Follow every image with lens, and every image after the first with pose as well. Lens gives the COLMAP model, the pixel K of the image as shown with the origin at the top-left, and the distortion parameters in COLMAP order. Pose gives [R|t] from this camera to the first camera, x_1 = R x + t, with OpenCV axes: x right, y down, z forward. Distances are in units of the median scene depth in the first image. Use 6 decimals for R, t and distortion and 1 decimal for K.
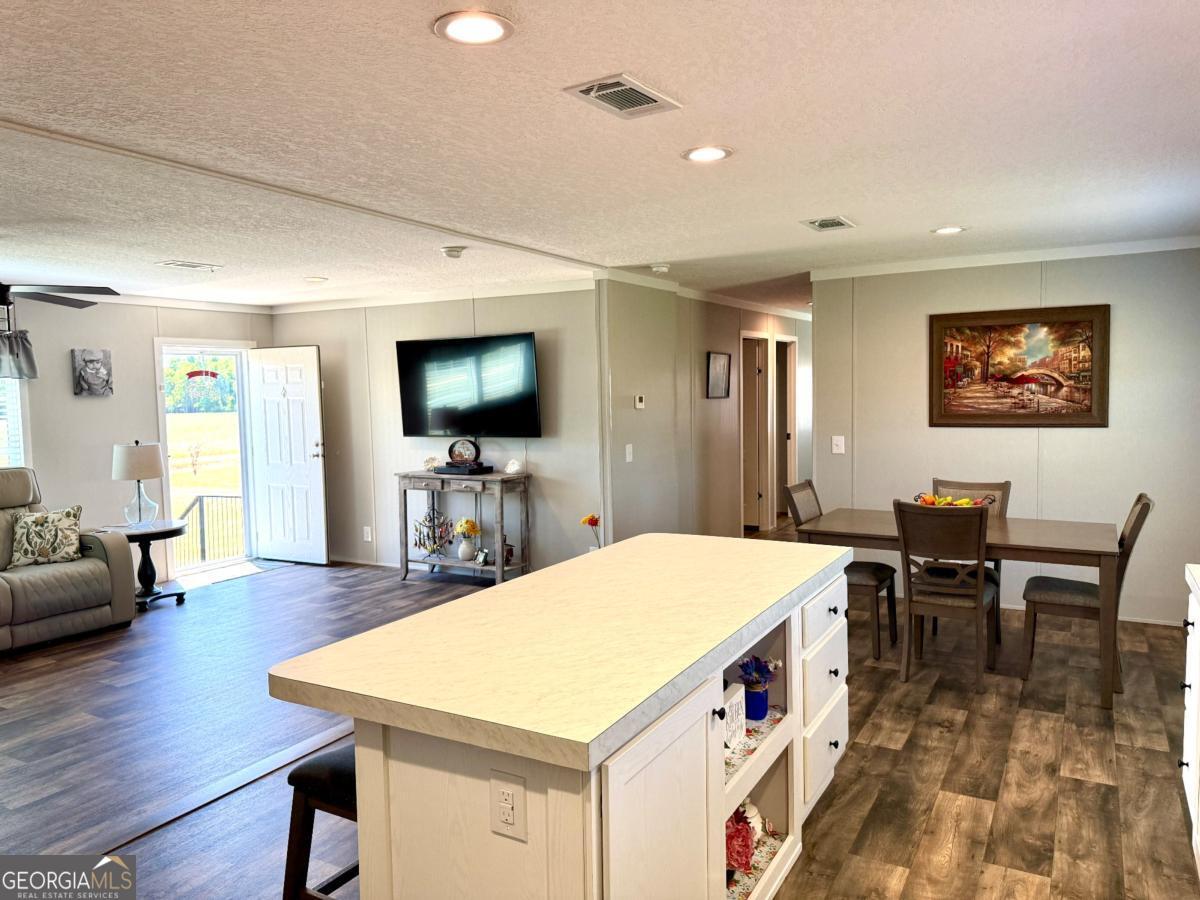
lens RADIAL K [[866.8, 0, 600.0], [0, 866.8, 450.0], [0, 0, 1]] dist [0.027827, 0.001328]
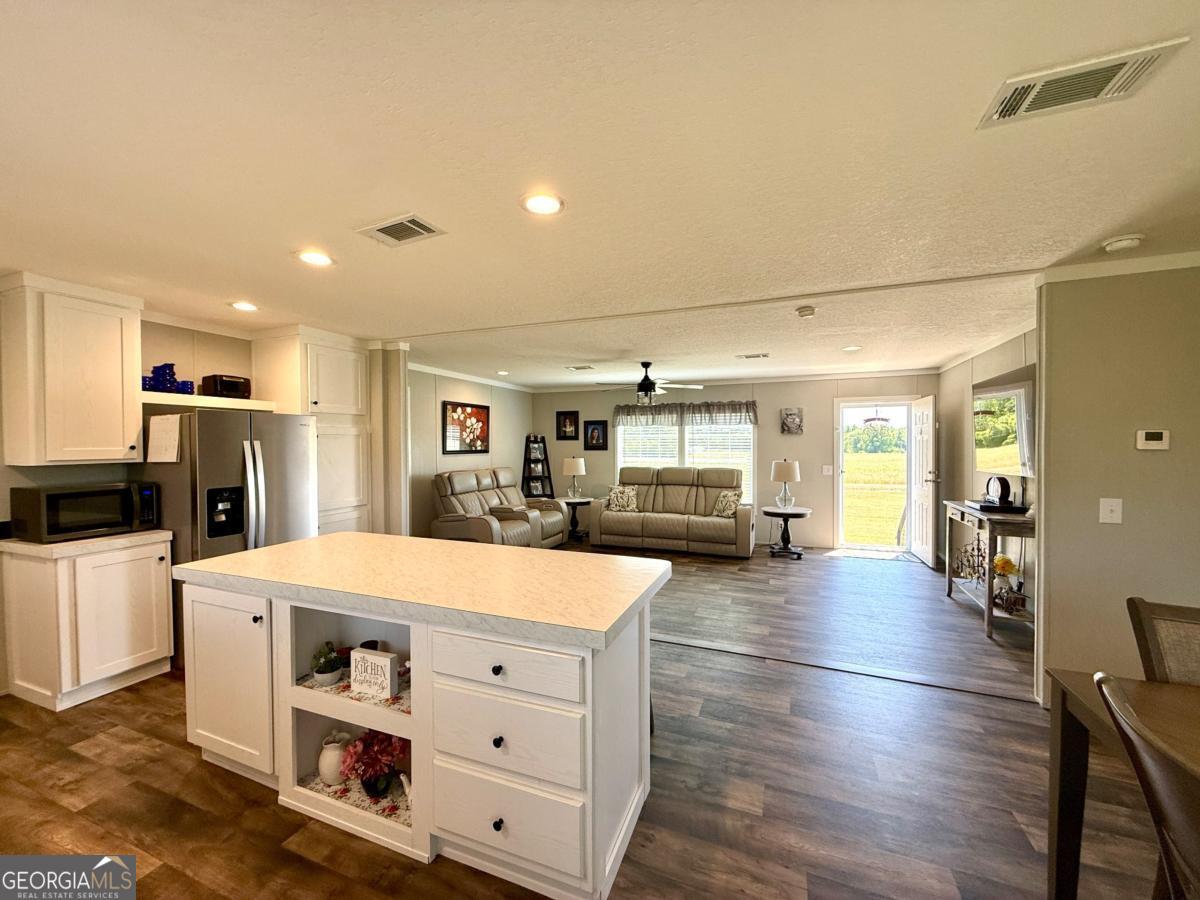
lens RADIAL K [[467.5, 0, 600.0], [0, 467.5, 450.0], [0, 0, 1]] dist [0.012066, -0.007066]
pose [[0.145347, 0.032706, -0.988840, 0.452579], [-0.067866, 0.997429, 0.023015, -0.034094], [0.987050, 0.063764, 0.147193, 0.667154]]
